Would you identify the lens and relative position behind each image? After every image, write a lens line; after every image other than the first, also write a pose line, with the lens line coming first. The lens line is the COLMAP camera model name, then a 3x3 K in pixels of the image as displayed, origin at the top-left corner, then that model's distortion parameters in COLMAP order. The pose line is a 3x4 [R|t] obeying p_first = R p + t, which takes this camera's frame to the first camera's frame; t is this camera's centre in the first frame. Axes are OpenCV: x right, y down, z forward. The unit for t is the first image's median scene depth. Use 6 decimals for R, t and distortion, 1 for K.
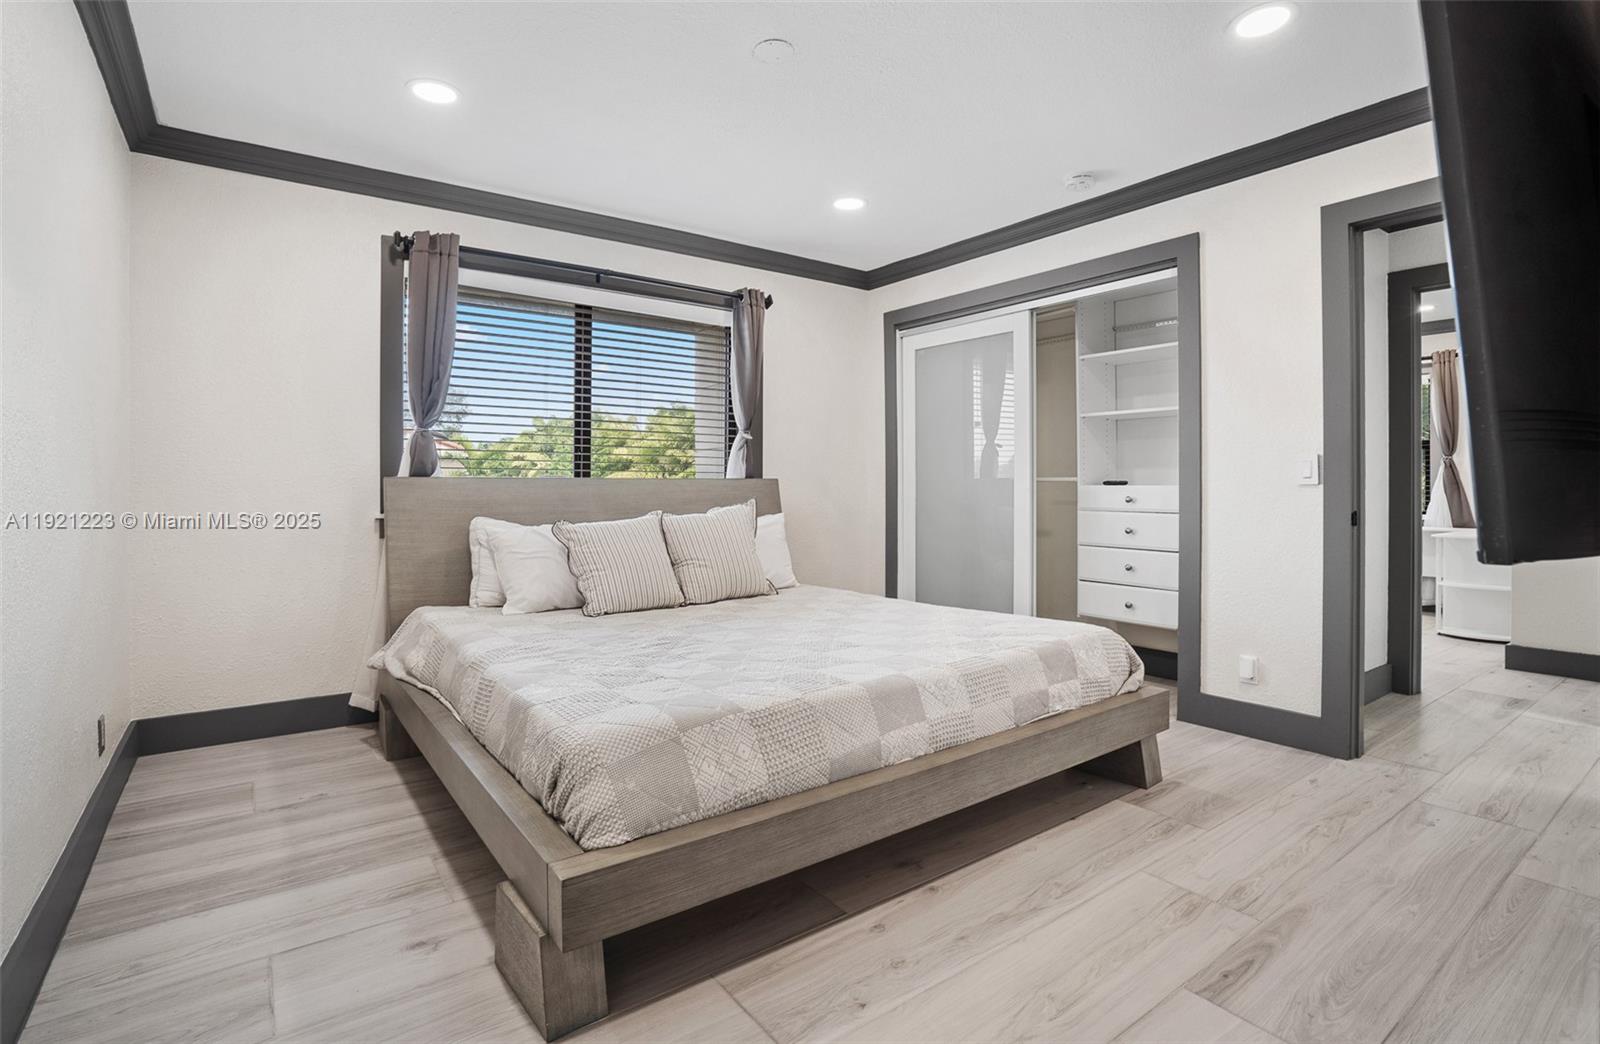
lens RADIAL K [[745.5, 0, 799.7], [0, 745.5, 487.9], [0, 0, 1]] dist [-0.039419, 0.014127]
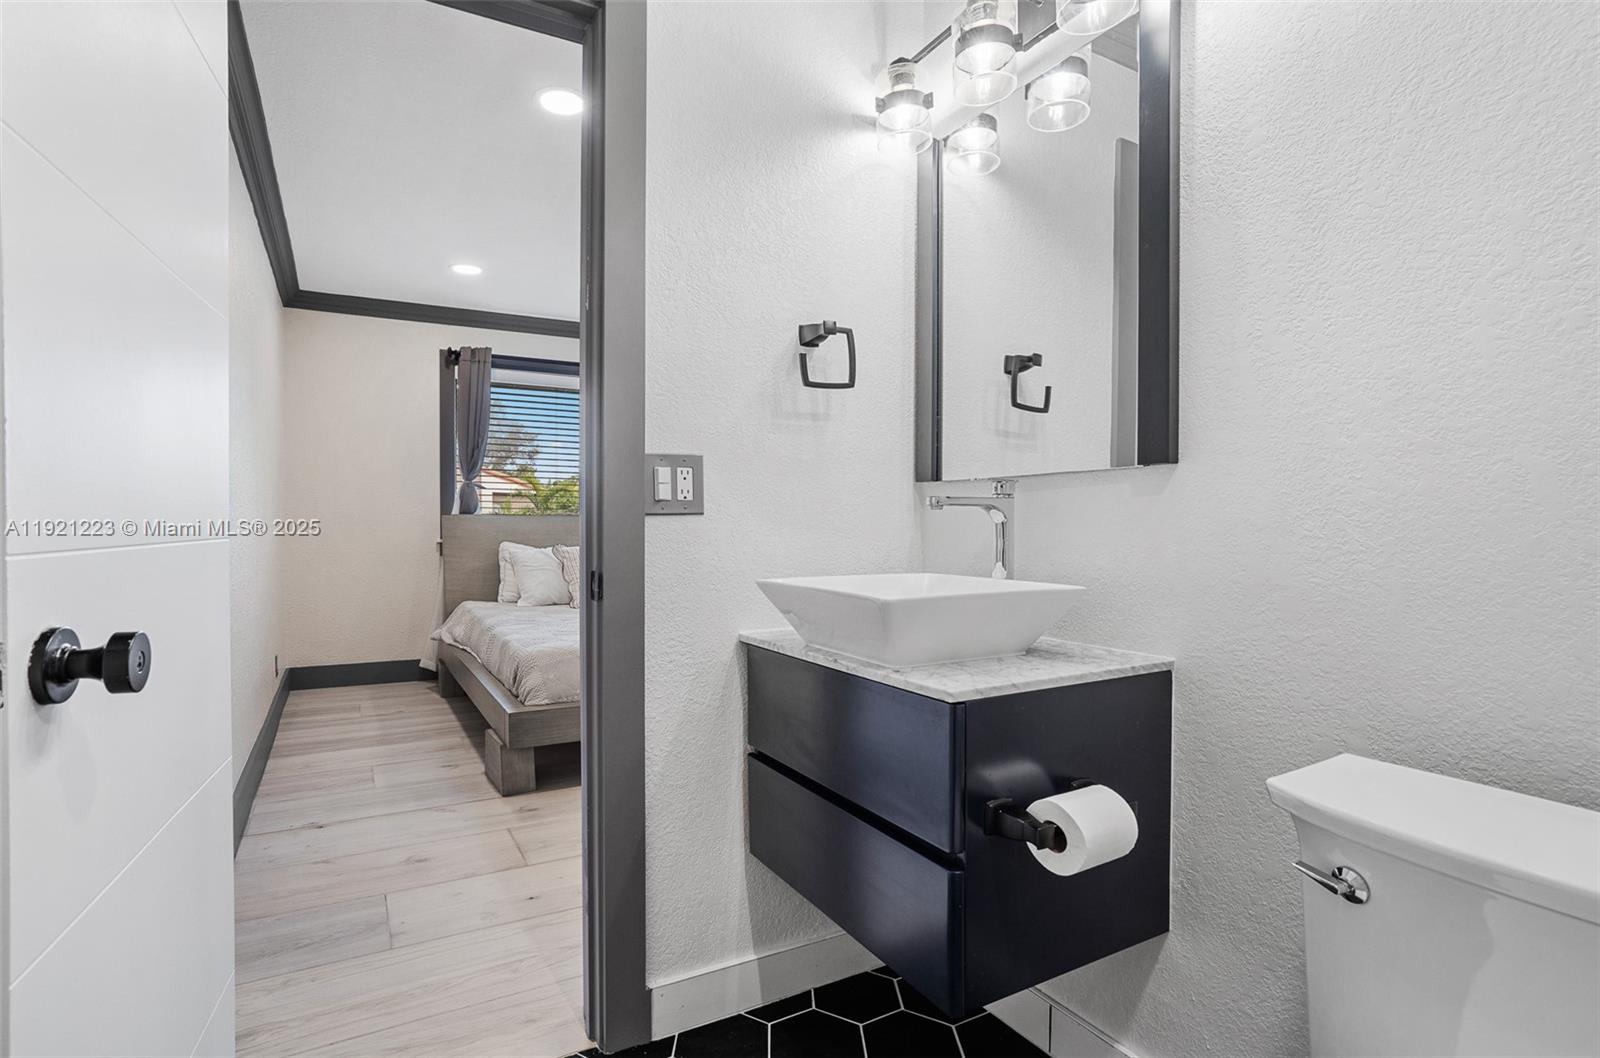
lens RADIAL K [[762.2, 0, 801.6], [0, 762.2, 536.0], [0, 0, 1]] dist [-0.022189, 0.016515]
pose [[0.995062, 0.006223, -0.099063, 0.315744], [-0.004726, 0.999871, 0.015343, 0.002503], [0.099146, -0.014799, 0.994963, -0.460570]]
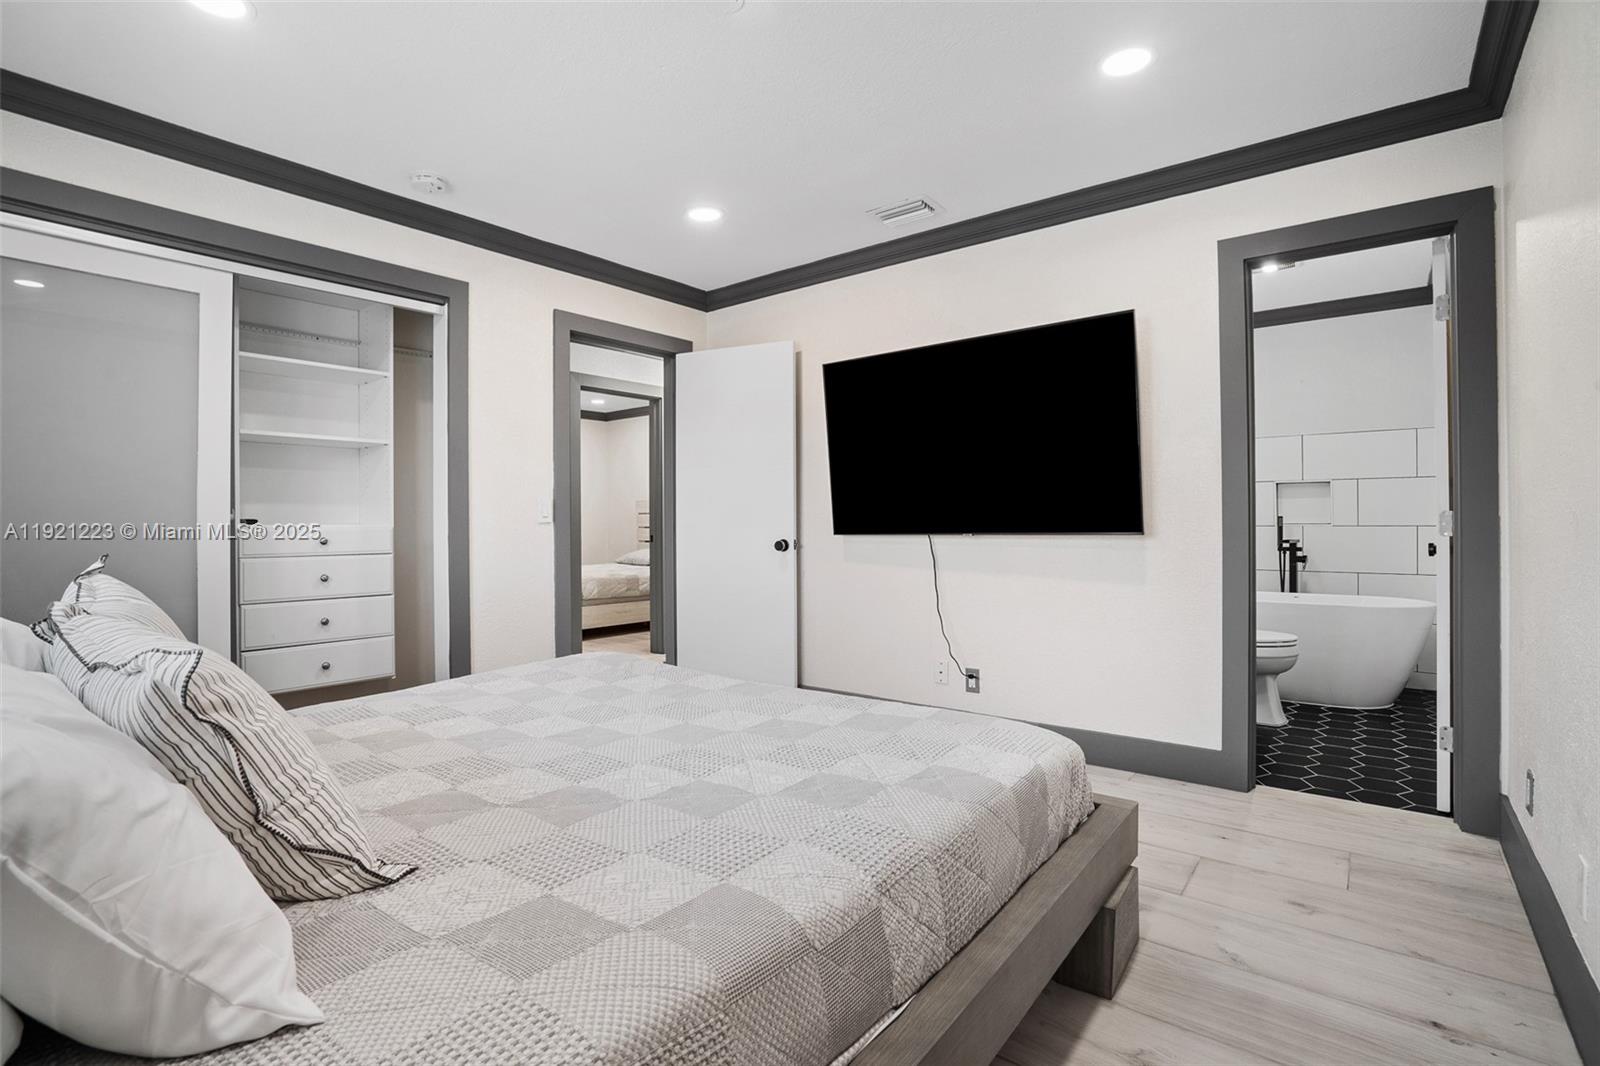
lens RADIAL K [[767.7, 0, 823.3], [0, 767.7, 528.7], [0, 0, 1]] dist [-0.031913, 0.020558]
pose [[-0.292164, -0.002260, 0.956366, -0.699308], [0.003905, 0.999986, 0.003556, 0.000176], [-0.956360, 0.004774, -0.292151, 0.907147]]
